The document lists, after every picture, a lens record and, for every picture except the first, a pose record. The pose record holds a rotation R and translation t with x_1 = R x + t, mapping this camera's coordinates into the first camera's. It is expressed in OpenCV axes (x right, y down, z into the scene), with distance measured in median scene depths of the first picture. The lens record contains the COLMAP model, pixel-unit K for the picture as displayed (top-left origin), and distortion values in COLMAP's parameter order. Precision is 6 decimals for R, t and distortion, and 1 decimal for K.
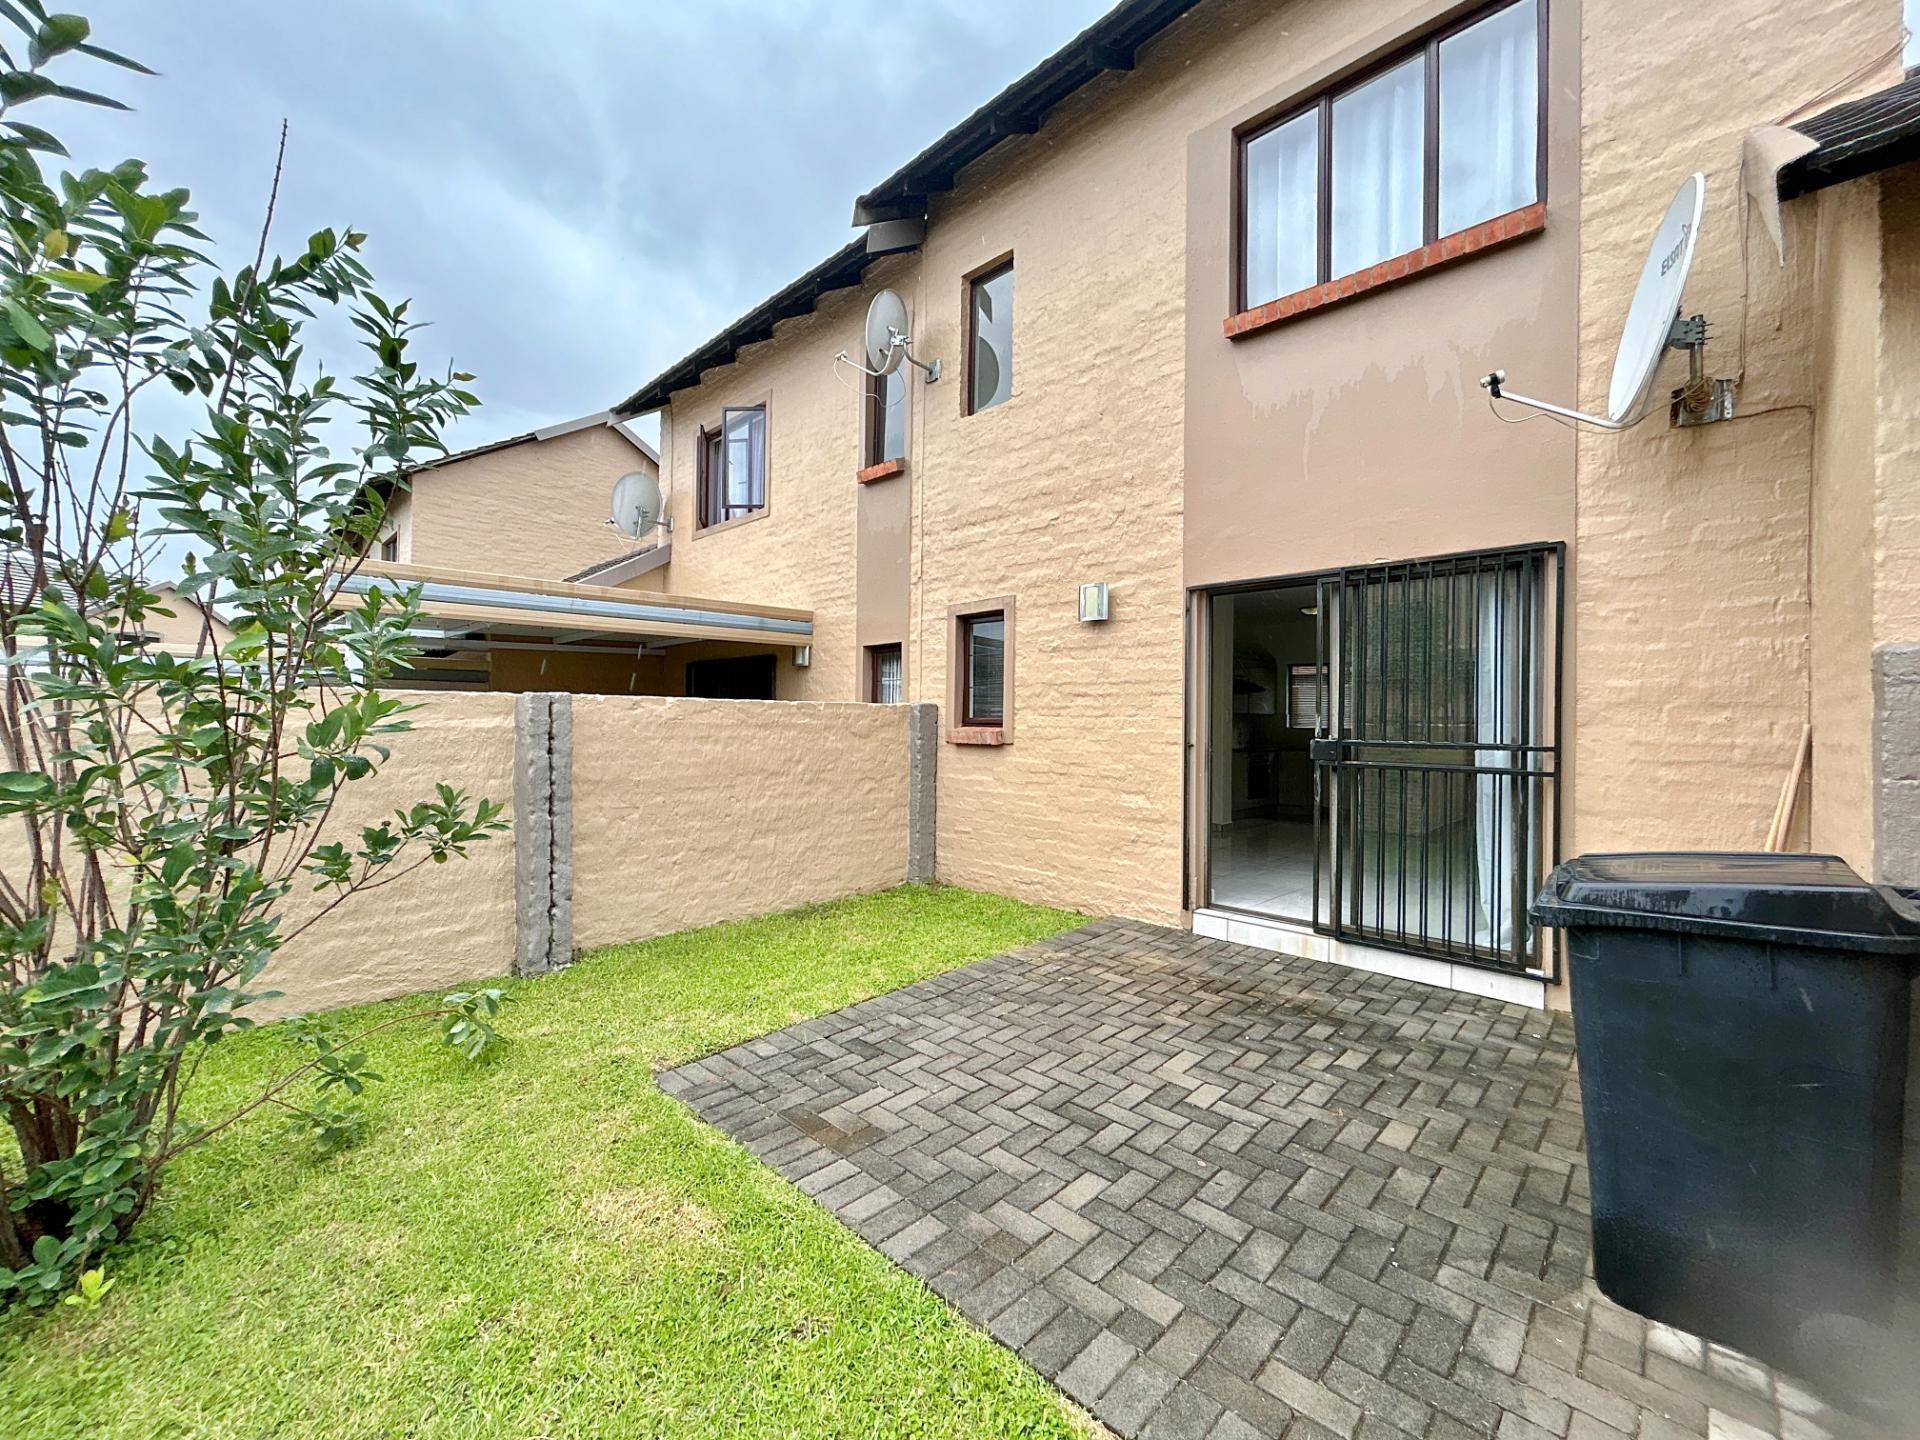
lens RADIAL K [[768.5, 0, 959.5], [0, 768.5, 717.6], [0, 0, 1]] dist [-0.011729, 0.006518]
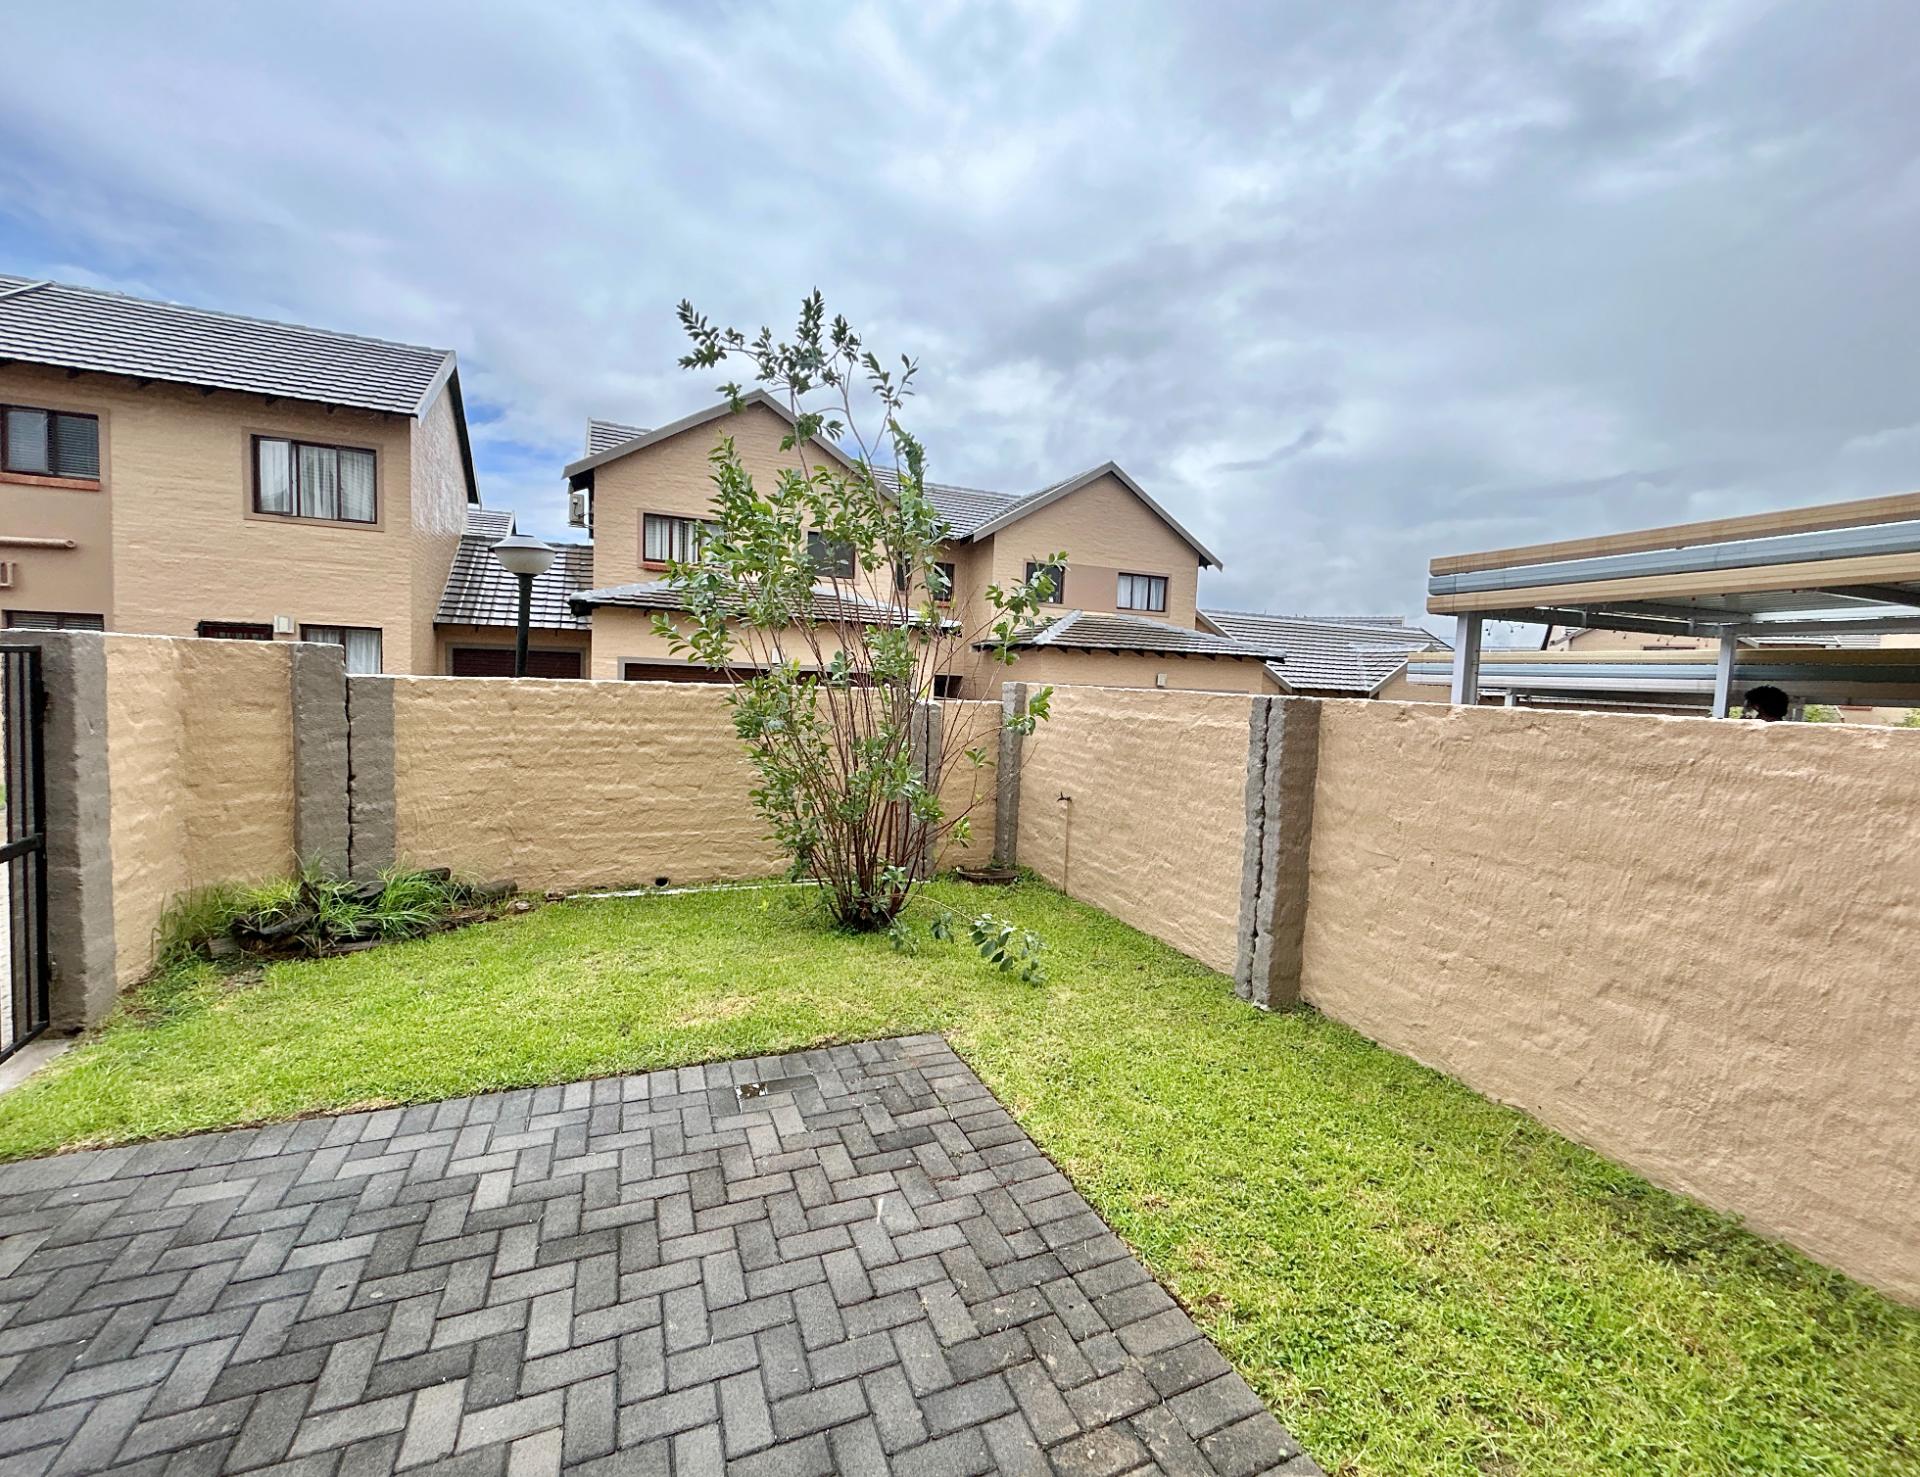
lens RADIAL K [[801.2, 0, 960.8], [0, 801.2, 716.7], [0, 0, 1]] dist [-0.000907, 0.006879]
pose [[-0.393222, 0.023510, -0.919143, 0.623184], [-0.037221, 0.998447, 0.041463, -0.045487], [0.918690, 0.050516, -0.391736, 1.390474]]
